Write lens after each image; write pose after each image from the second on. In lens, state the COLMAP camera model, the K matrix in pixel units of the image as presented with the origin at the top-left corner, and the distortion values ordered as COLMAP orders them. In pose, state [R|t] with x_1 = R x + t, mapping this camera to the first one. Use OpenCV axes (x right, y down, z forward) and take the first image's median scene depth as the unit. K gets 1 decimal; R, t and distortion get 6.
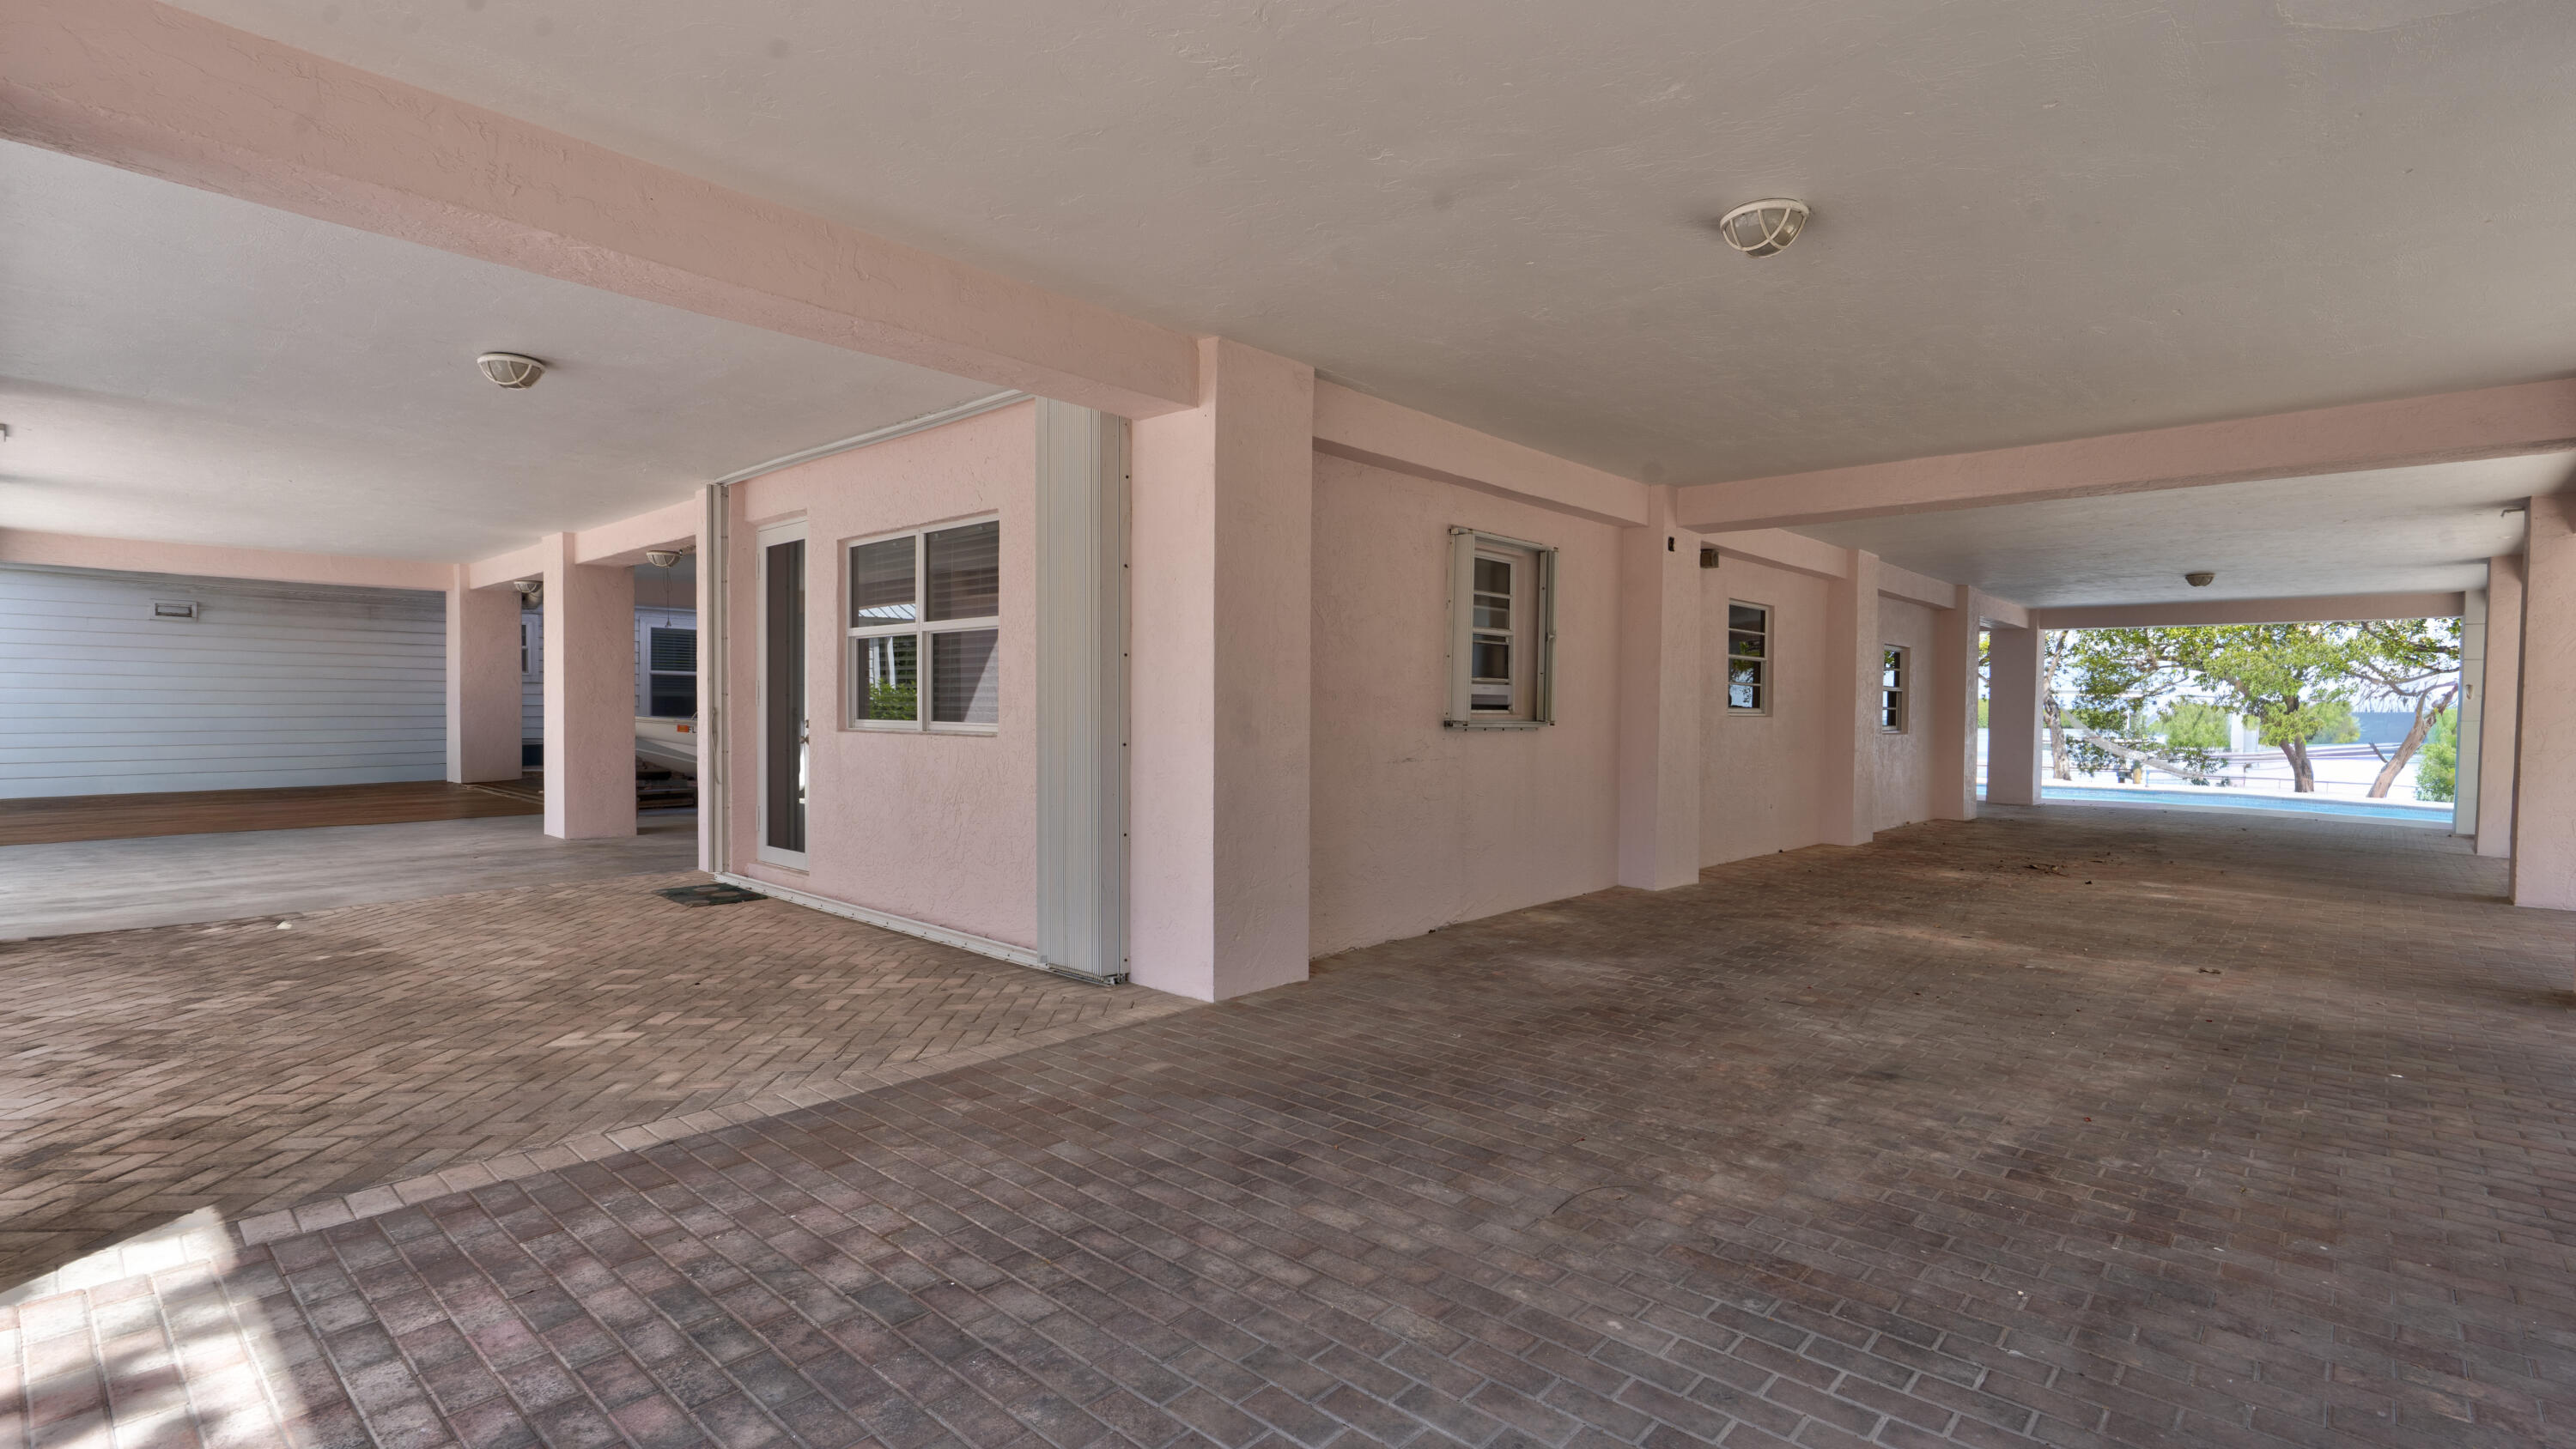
lens RADIAL K [[1171.8, 0, 1295.9], [0, 1171.8, 730.3], [0, 0, 1]] dist [0.000053, 0.001157]
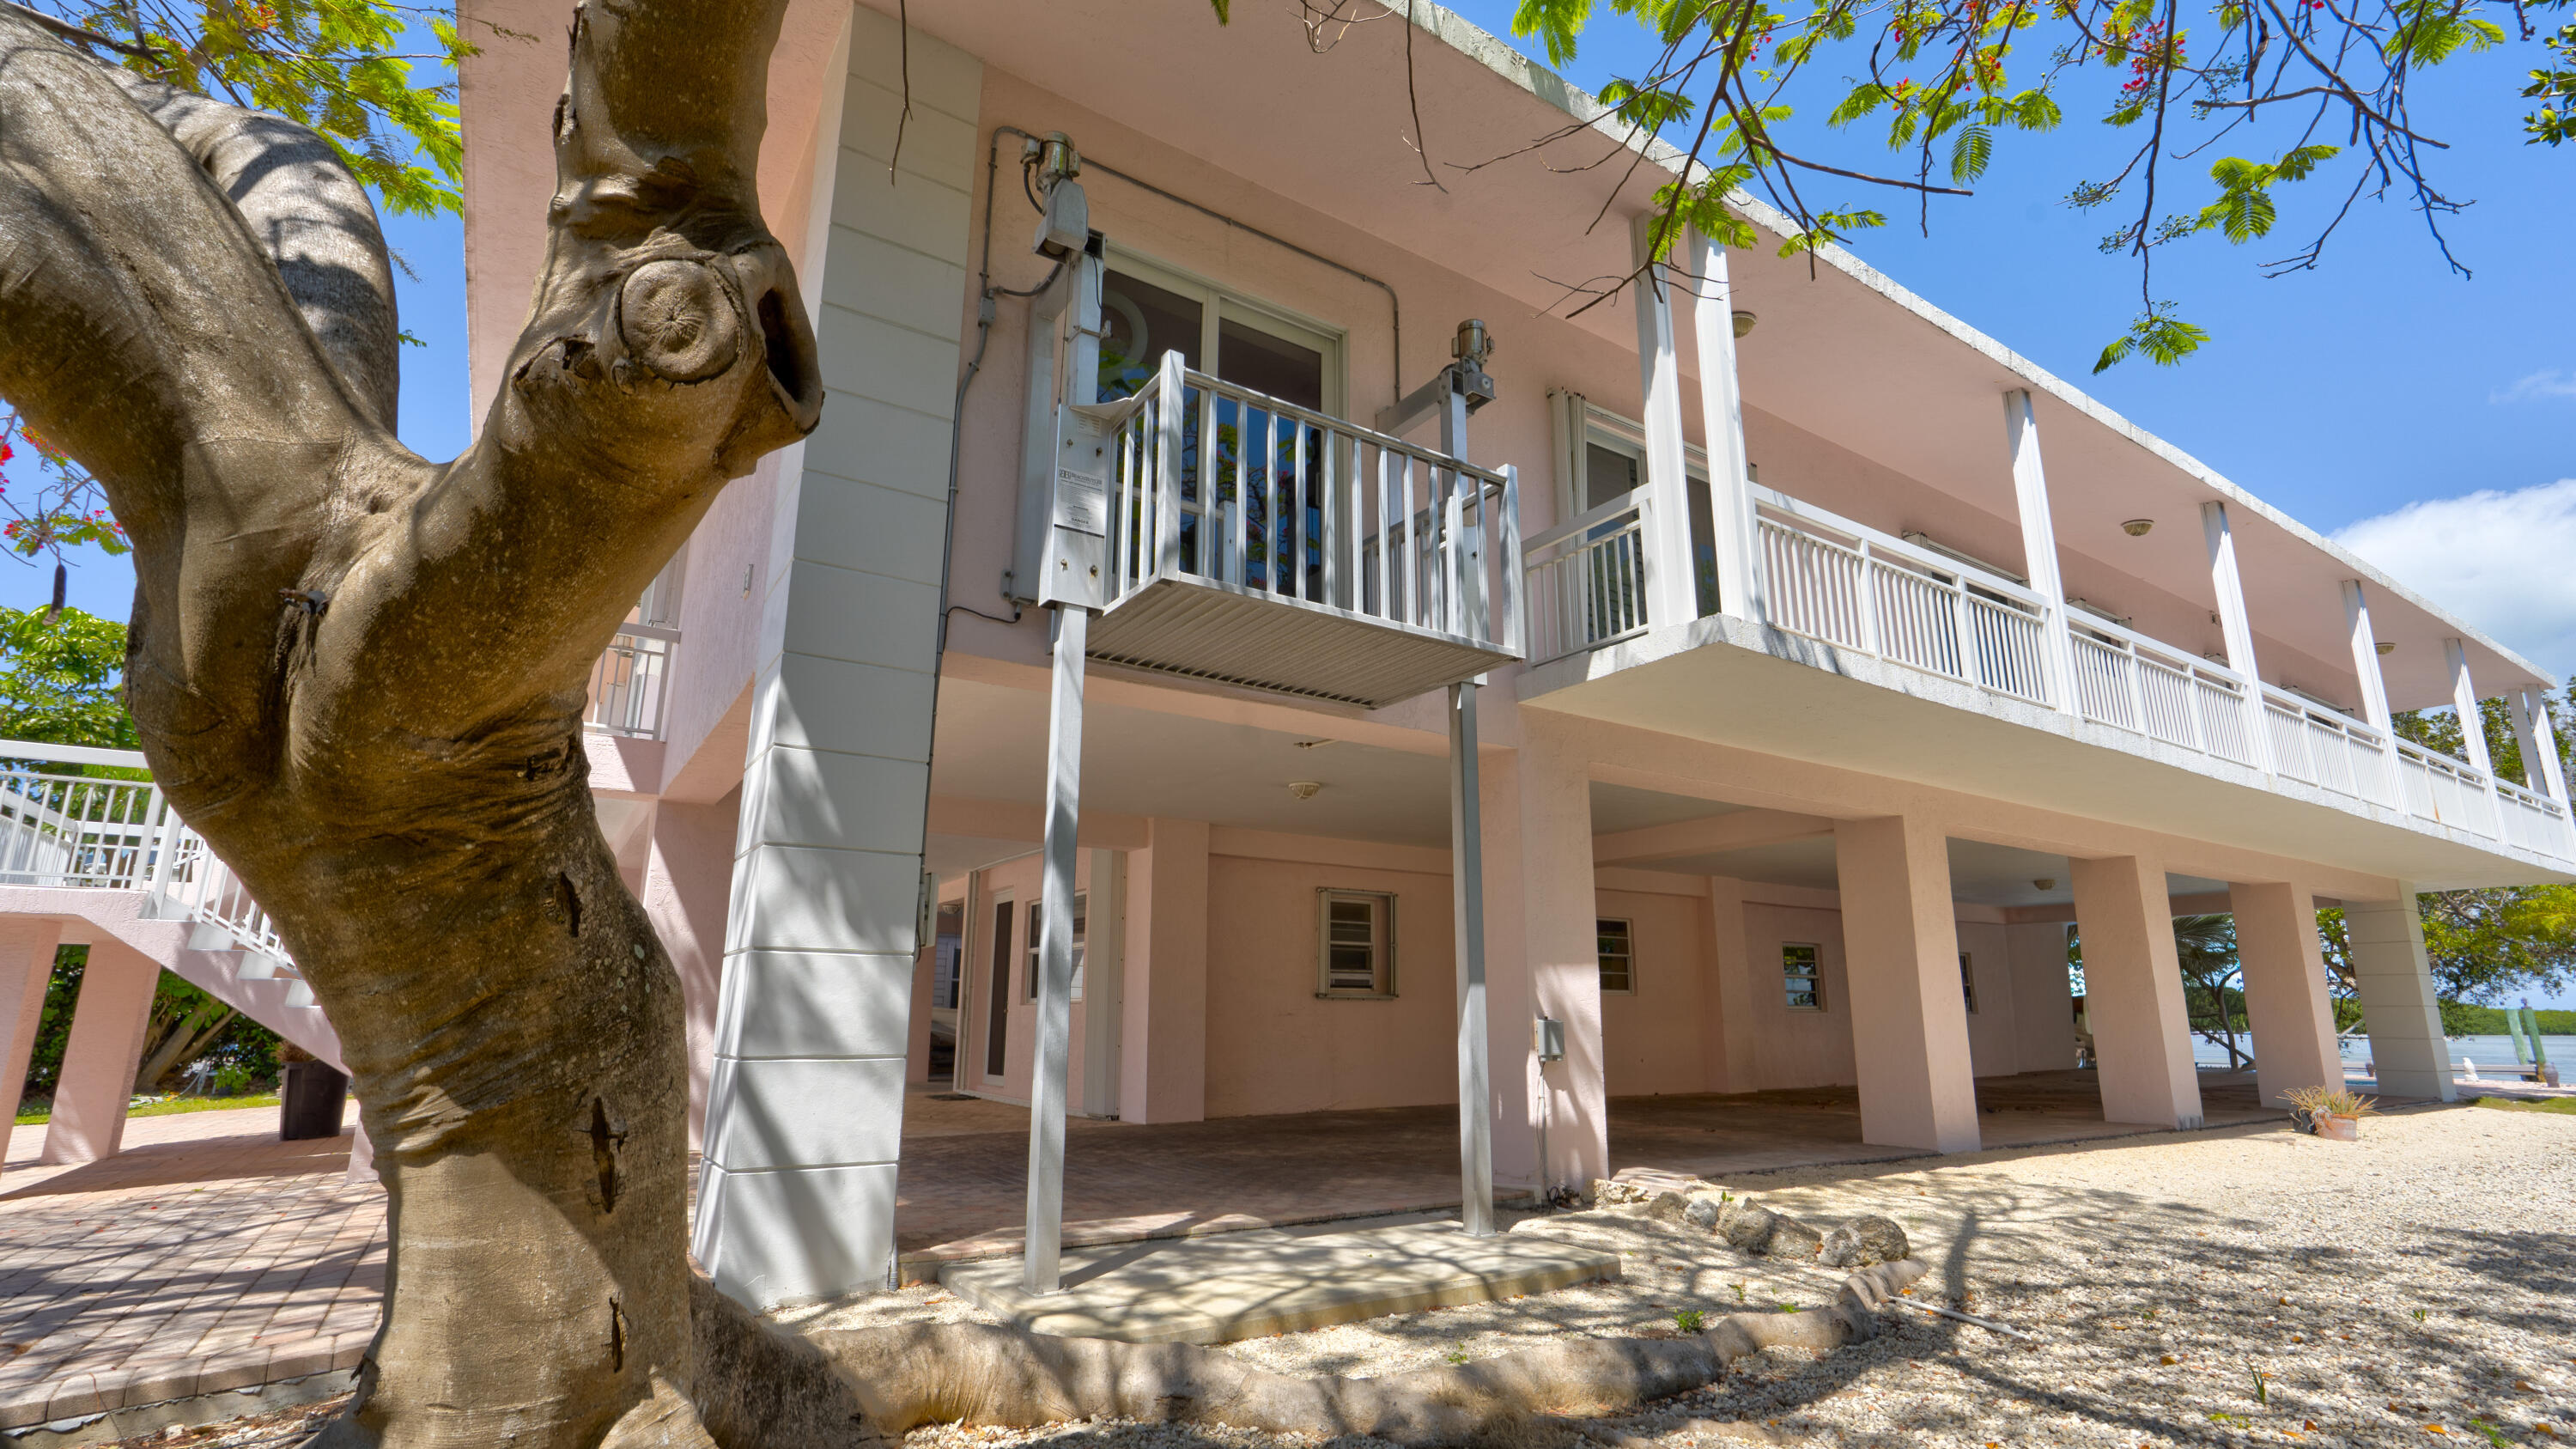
lens RADIAL K [[1172.2, 0, 1295.9], [0, 1172.2, 730.3], [0, 0, 1]] dist [0.000053, 0.001157]
pose [[0.970375, -0.064450, -0.232848, 0.503498], [0.002075, 0.965950, -0.258720, 0.062625], [0.241594, 0.250573, 0.937468, -0.759469]]
